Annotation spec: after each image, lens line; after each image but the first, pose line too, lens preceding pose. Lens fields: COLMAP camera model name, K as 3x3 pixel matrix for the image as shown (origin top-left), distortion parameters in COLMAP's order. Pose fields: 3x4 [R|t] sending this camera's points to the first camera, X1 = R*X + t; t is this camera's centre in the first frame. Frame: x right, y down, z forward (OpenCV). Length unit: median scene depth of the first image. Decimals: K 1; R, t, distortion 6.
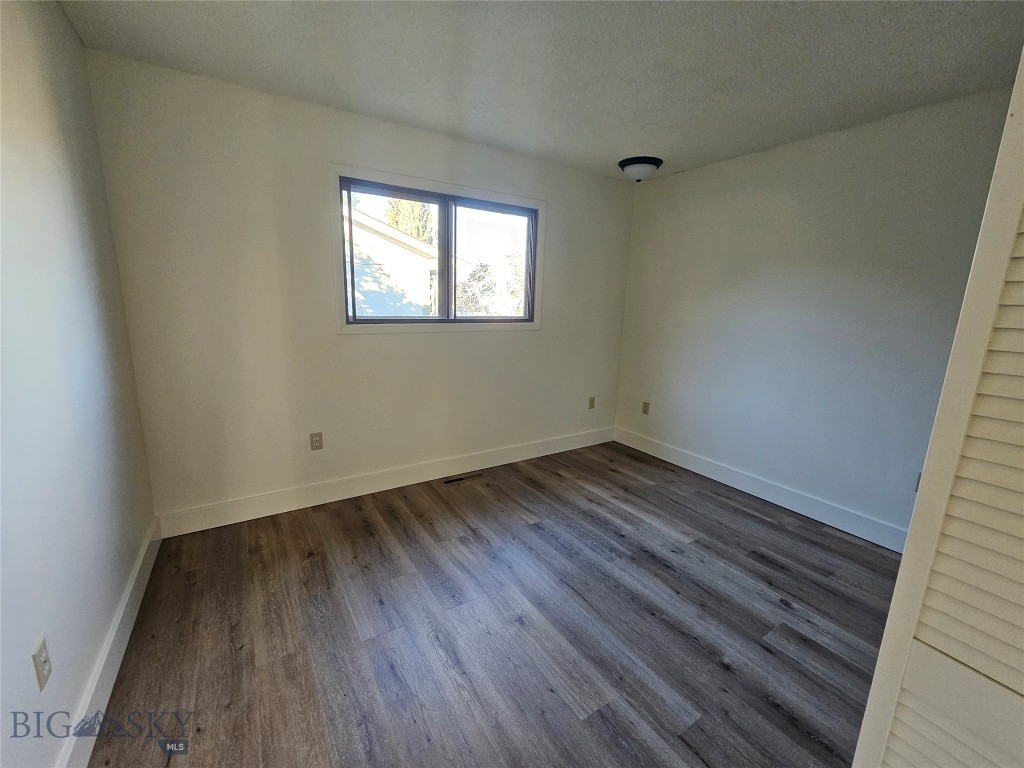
lens RADIAL K [[420.1, 0, 511.5], [0, 420.1, 384.1], [0, 0, 1]] dist [-0.006920, 0.003443]
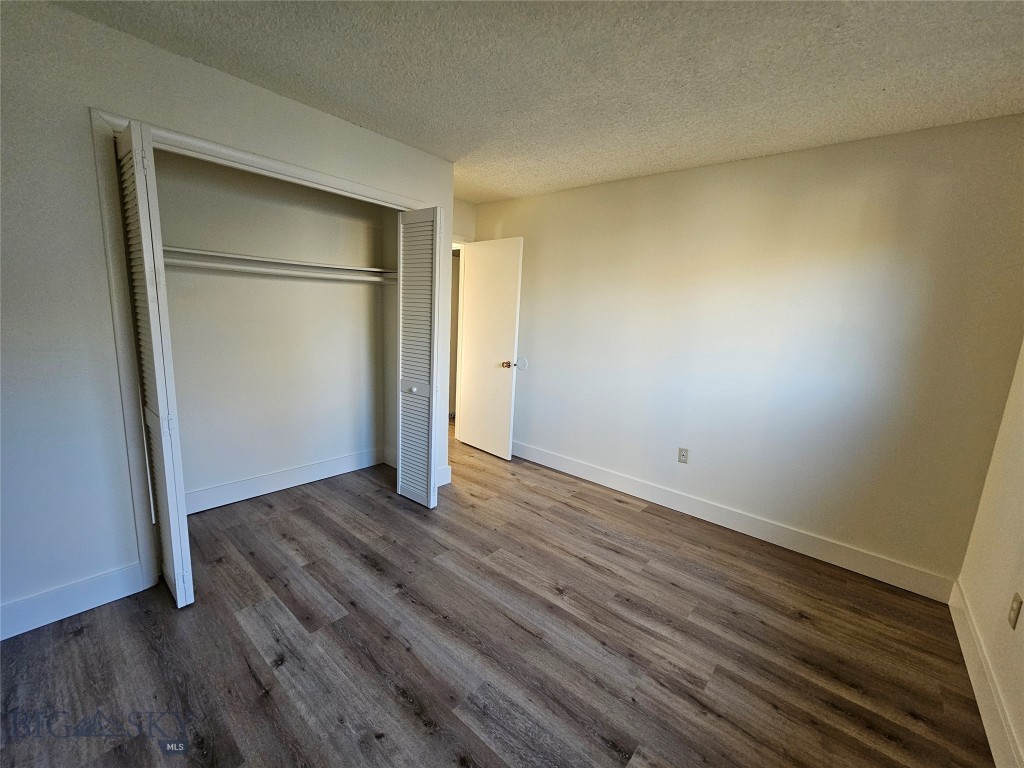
lens RADIAL K [[420.1, 0, 513.4], [0, 420.1, 386.3], [0, 0, 1]] dist [-0.006920, 0.003443]
pose [[-0.954090, -0.028881, -0.298125, 0.456626], [-0.135665, 0.929055, 0.344167, -0.320202], [0.267034, 0.368811, -0.890321, 1.596990]]
